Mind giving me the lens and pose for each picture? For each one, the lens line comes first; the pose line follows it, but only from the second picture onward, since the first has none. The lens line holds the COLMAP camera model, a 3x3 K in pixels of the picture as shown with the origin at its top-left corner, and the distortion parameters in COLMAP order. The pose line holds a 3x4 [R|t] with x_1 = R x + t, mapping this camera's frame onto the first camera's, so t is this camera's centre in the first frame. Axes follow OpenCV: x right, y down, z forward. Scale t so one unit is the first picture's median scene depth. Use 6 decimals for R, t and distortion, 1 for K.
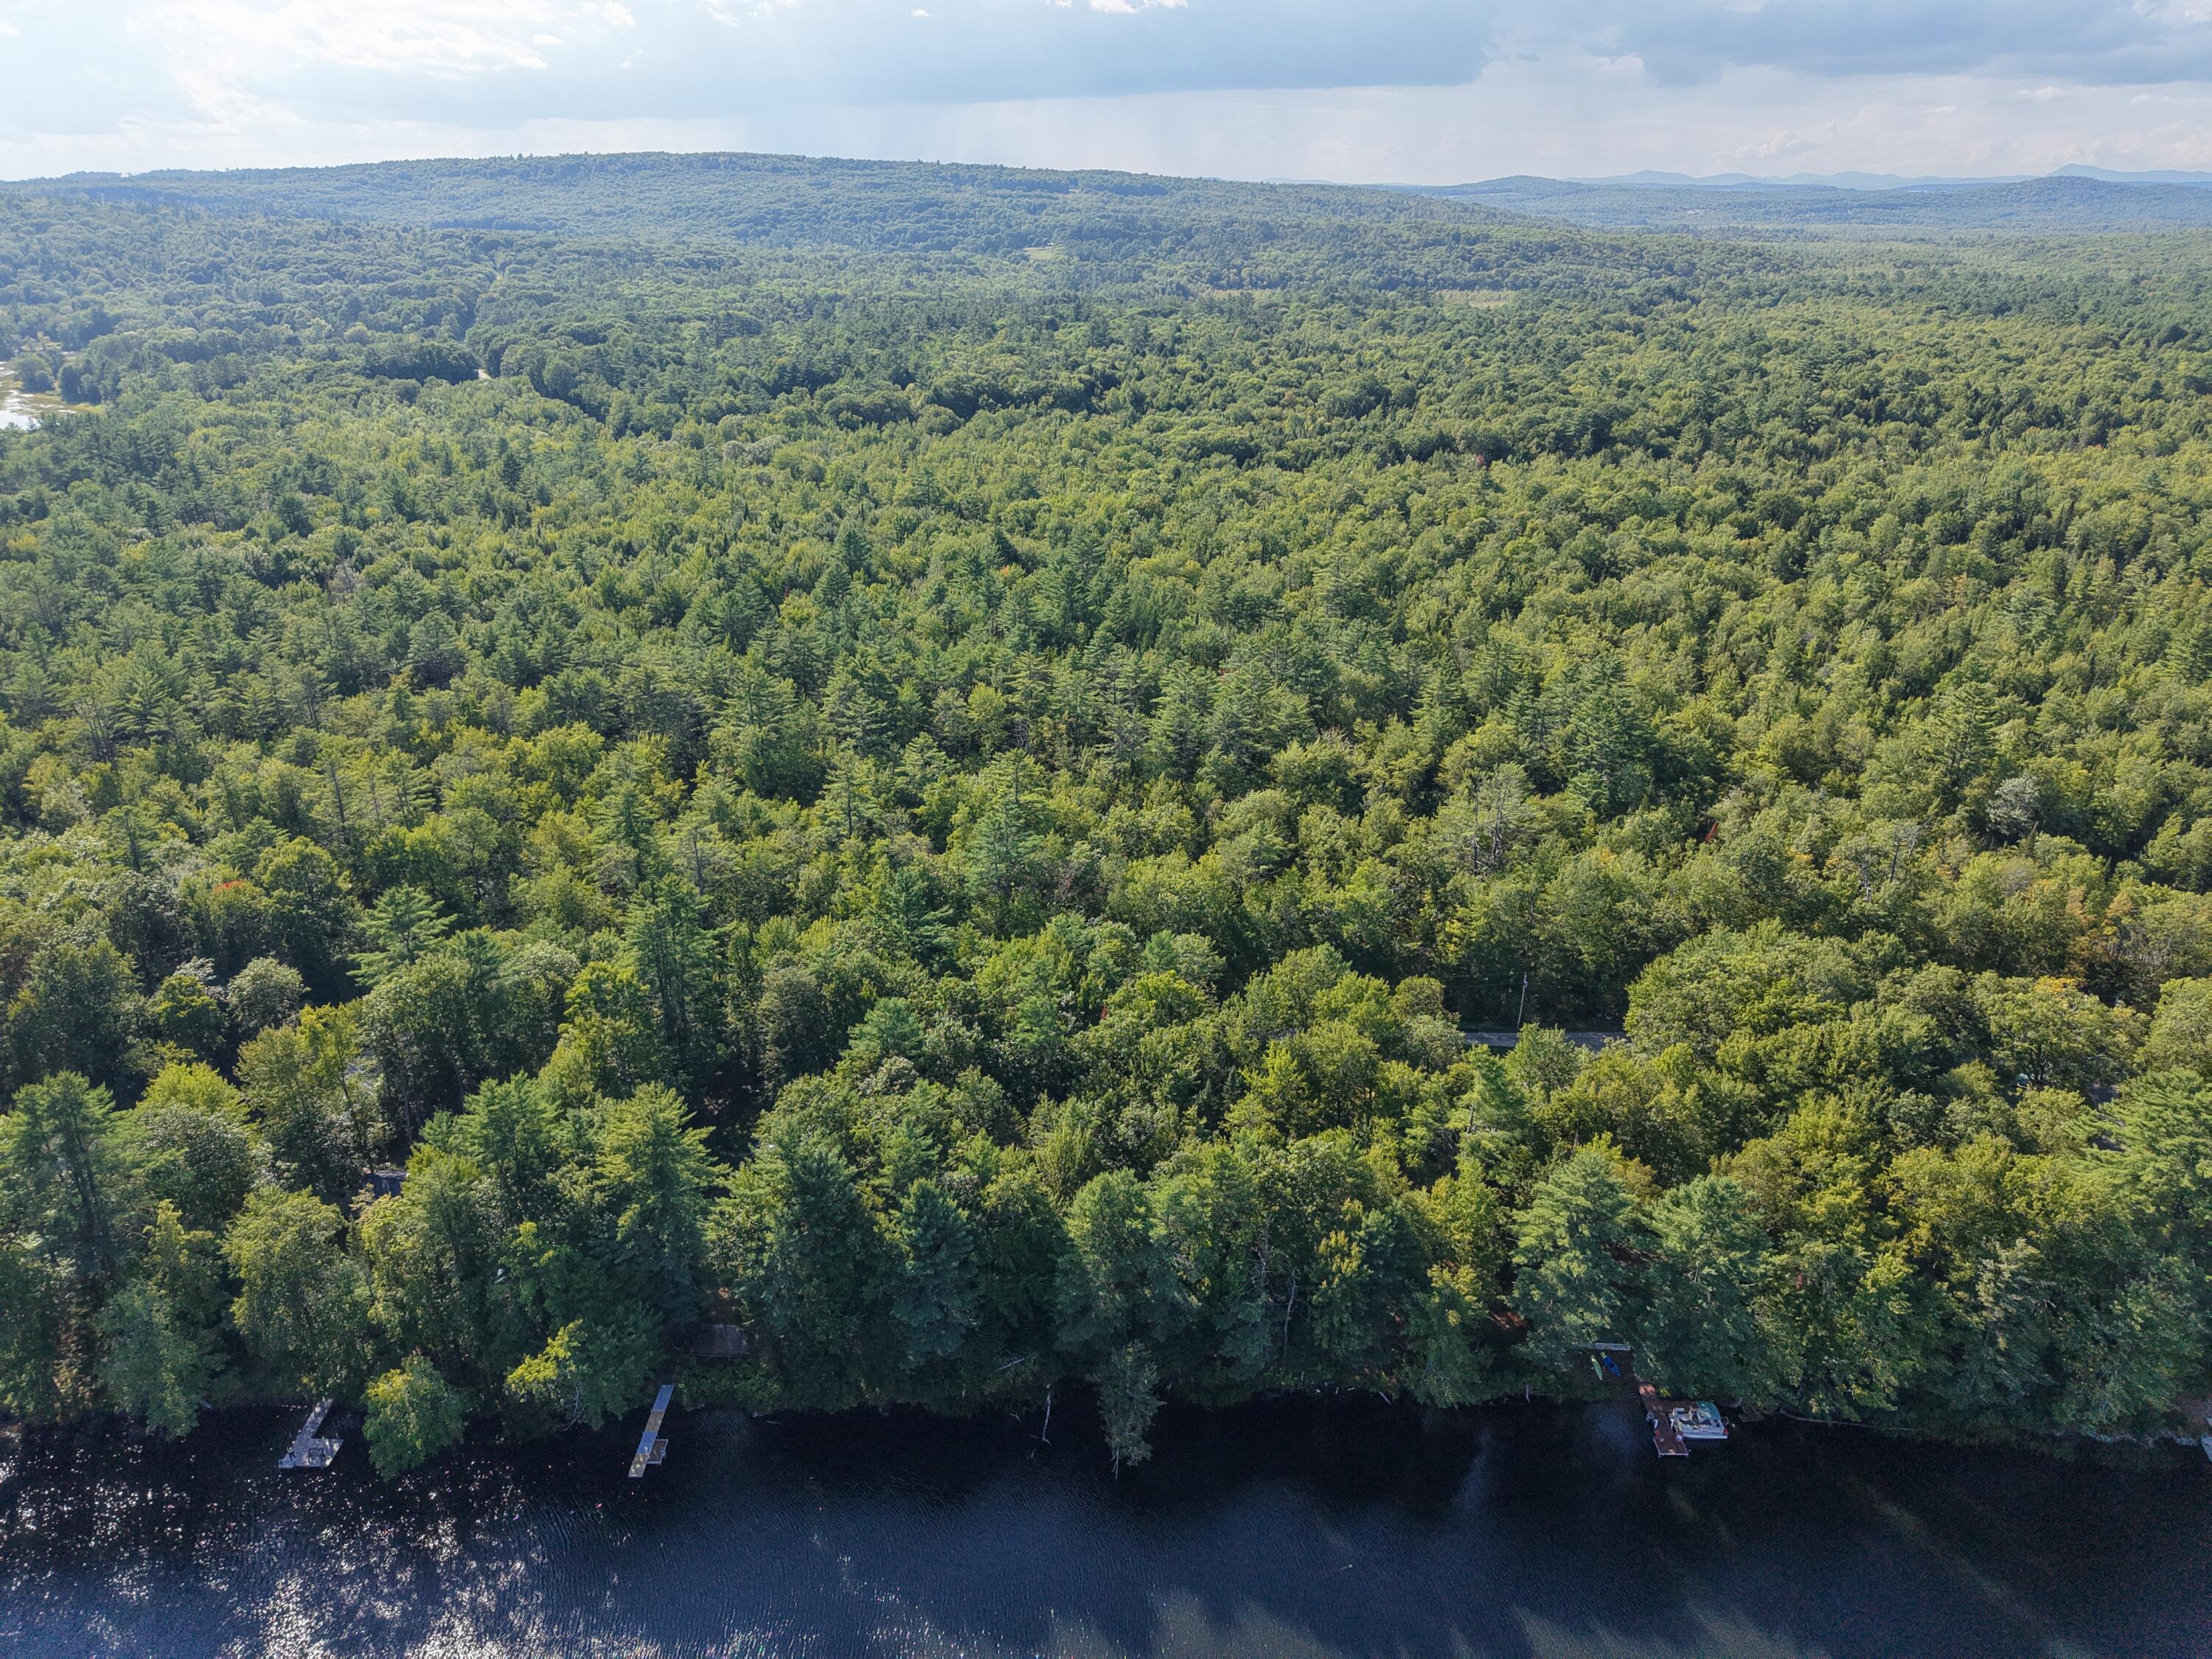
lens RADIAL K [[1487.2, 0, 1098.7], [0, 1487.2, 830.0], [0, 0, 1]] dist [0.013857, -0.007252]
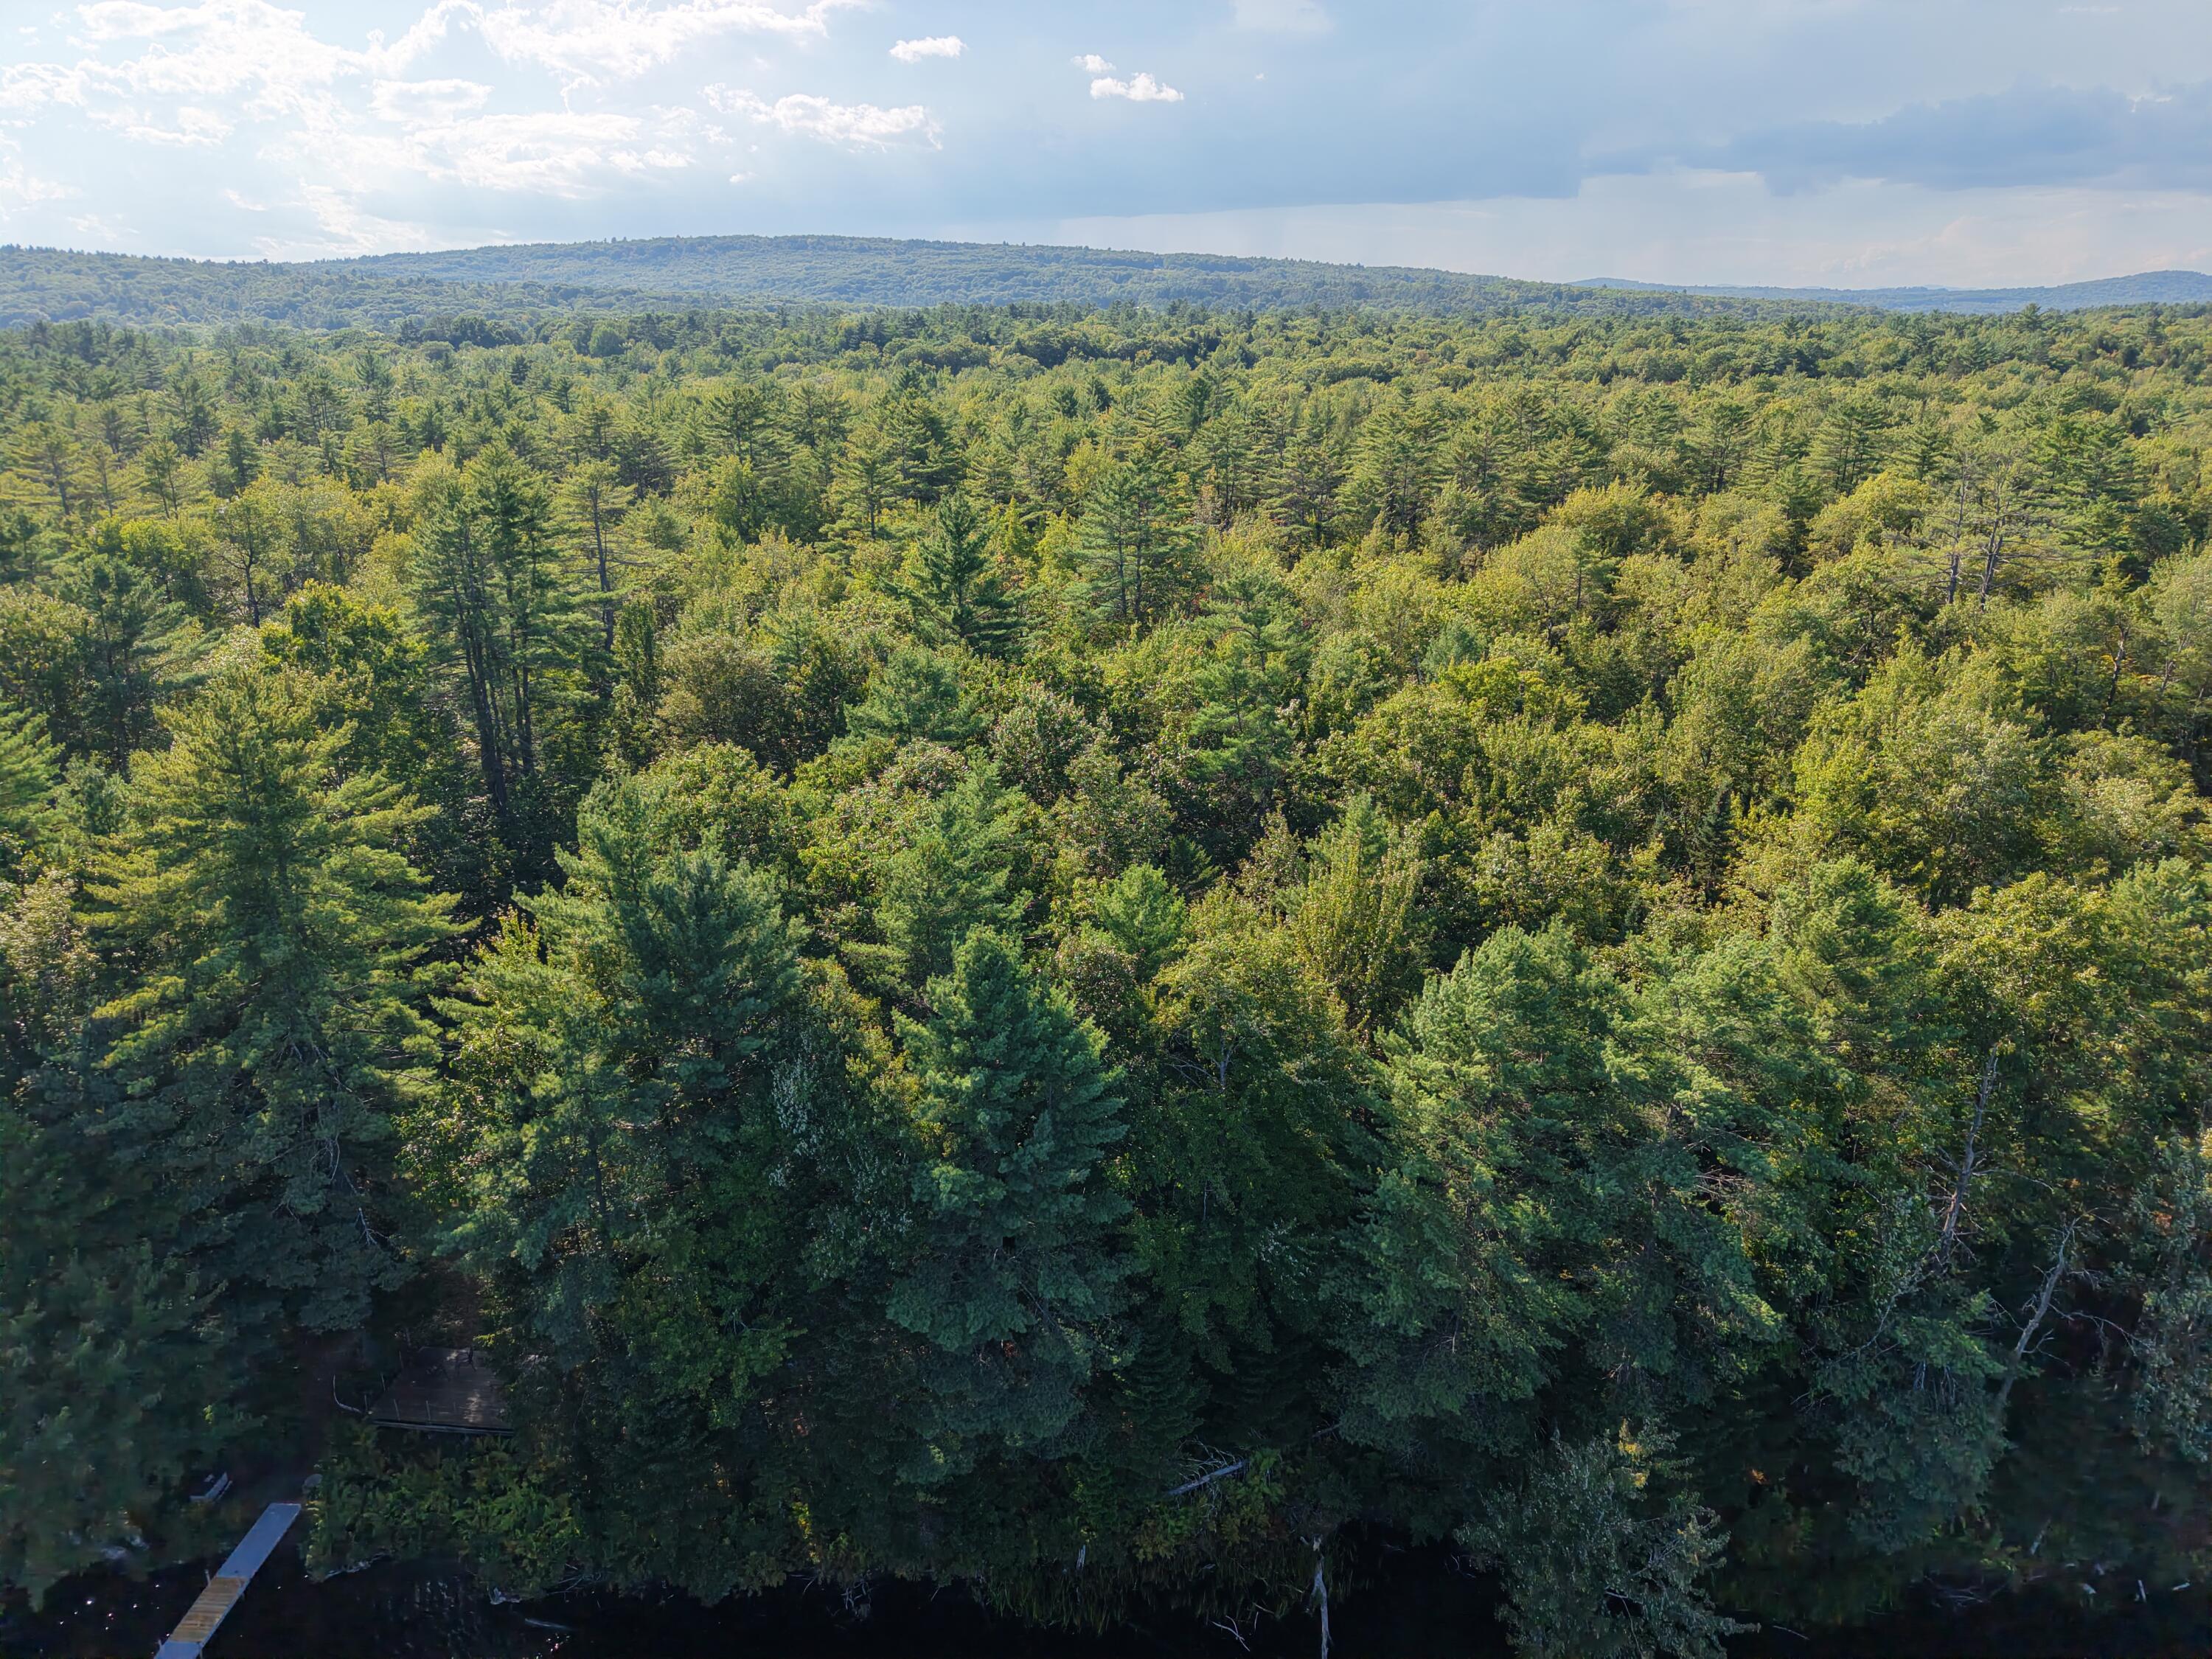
lens RADIAL K [[1487.2, 0, 1098.7], [0, 1487.2, 830.0], [0, 0, 1]] dist [0.013857, -0.007252]
pose [[0.998906, 0.019287, -0.042590, -0.068986], [-0.022207, 0.997356, -0.069199, 0.211716], [0.041143, 0.070069, 0.996693, 0.584228]]
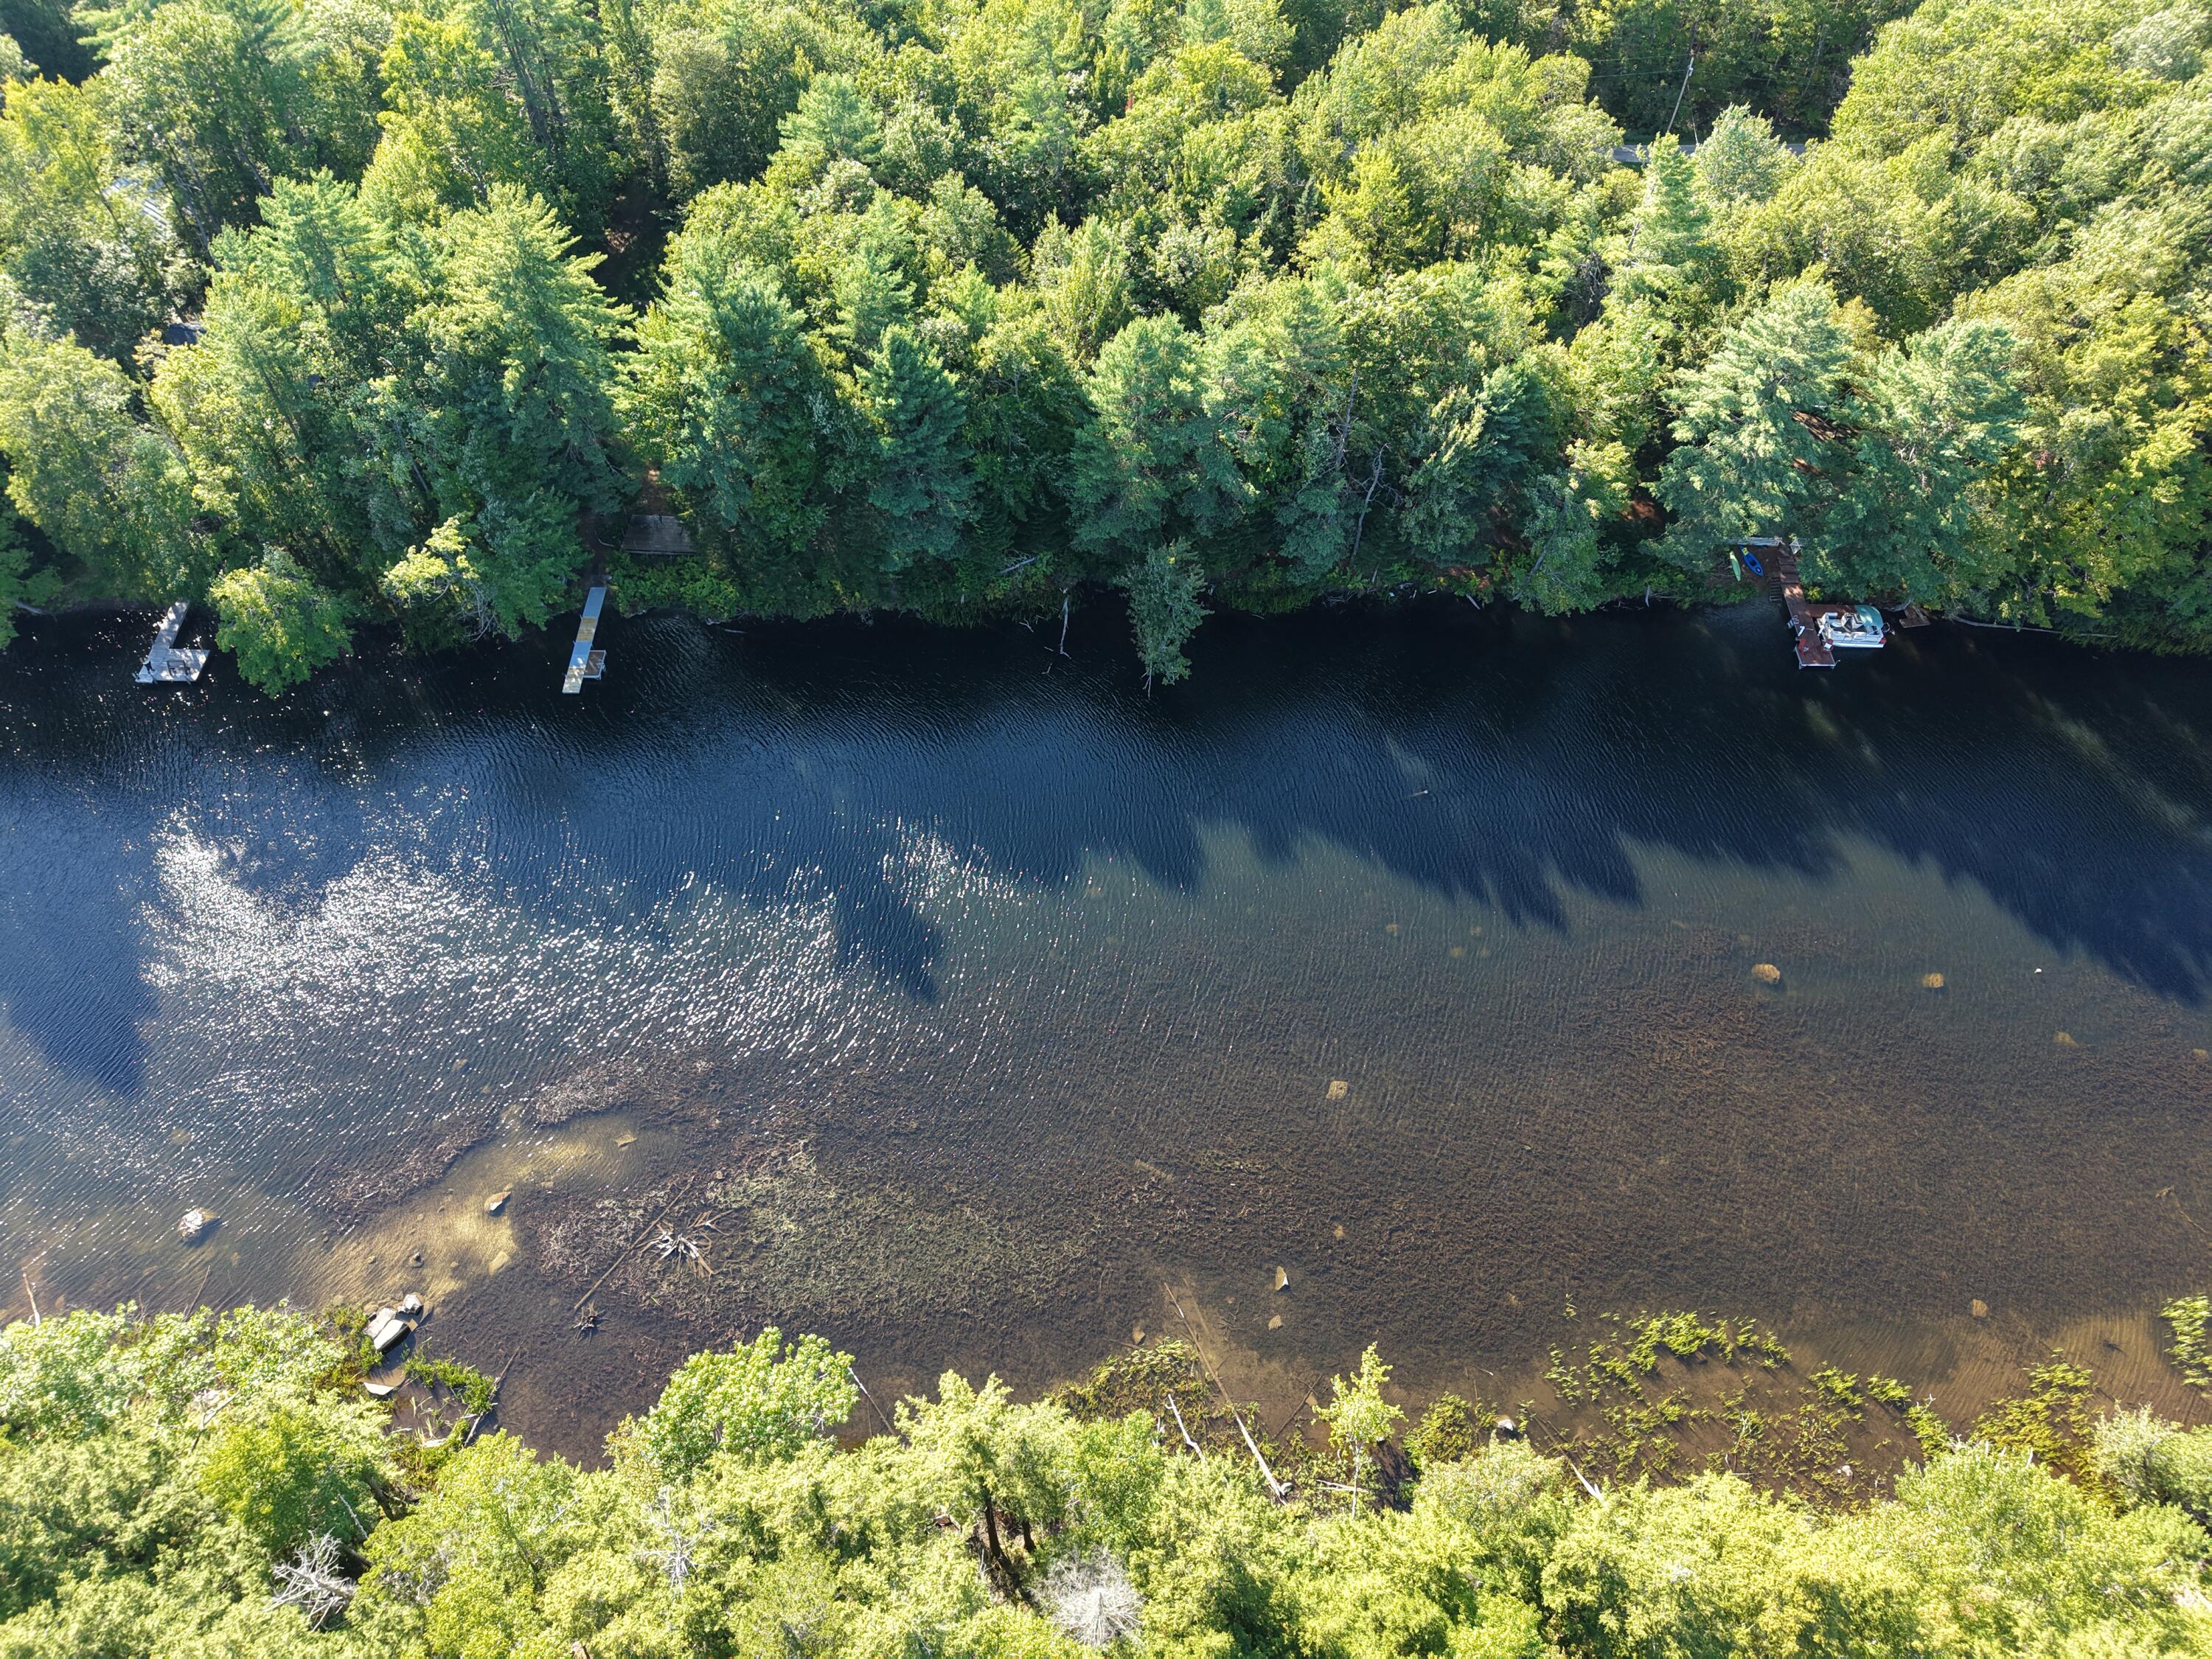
lens RADIAL K [[1487.2, 0, 1098.7], [0, 1487.2, 830.0], [0, 0, 1]] dist [0.013857, -0.007252]
pose [[0.999940, -0.002110, 0.010783, -0.022871], [-0.003605, 0.864058, 0.503379, 0.070363], [-0.010379, -0.503387, 0.863999, 0.211067]]
